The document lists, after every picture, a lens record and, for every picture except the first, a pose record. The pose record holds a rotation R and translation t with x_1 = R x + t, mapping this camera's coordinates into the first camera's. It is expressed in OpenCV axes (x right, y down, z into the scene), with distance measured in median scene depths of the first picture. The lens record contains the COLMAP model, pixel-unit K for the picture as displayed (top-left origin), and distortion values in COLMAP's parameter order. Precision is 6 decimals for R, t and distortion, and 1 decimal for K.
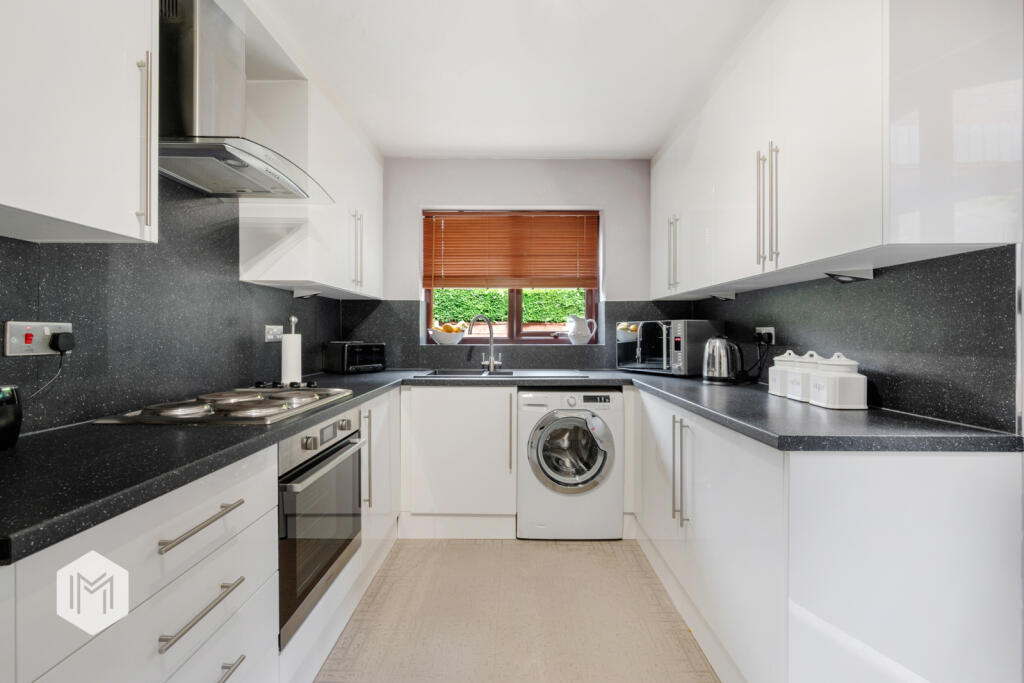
lens RADIAL K [[416.2, 0, 513.3], [0, 416.2, 337.5], [0, 0, 1]] dist [0.000448, 0.000013]
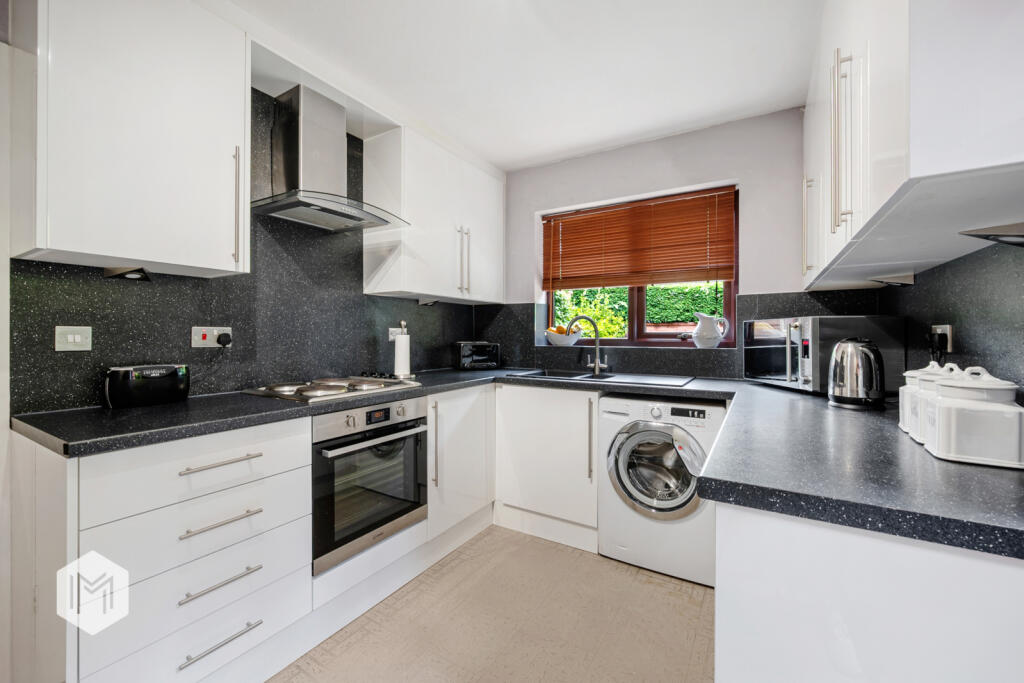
lens RADIAL K [[416.2, 0, 511.8], [0, 416.2, 338.9], [0, 0, 1]] dist [0.000448, 0.000013]
pose [[0.858429, 0.006123, -0.512896, 0.329308], [-0.006630, 0.999978, 0.000843, 0.000276], [0.512889, 0.002677, 0.858451, 0.098418]]
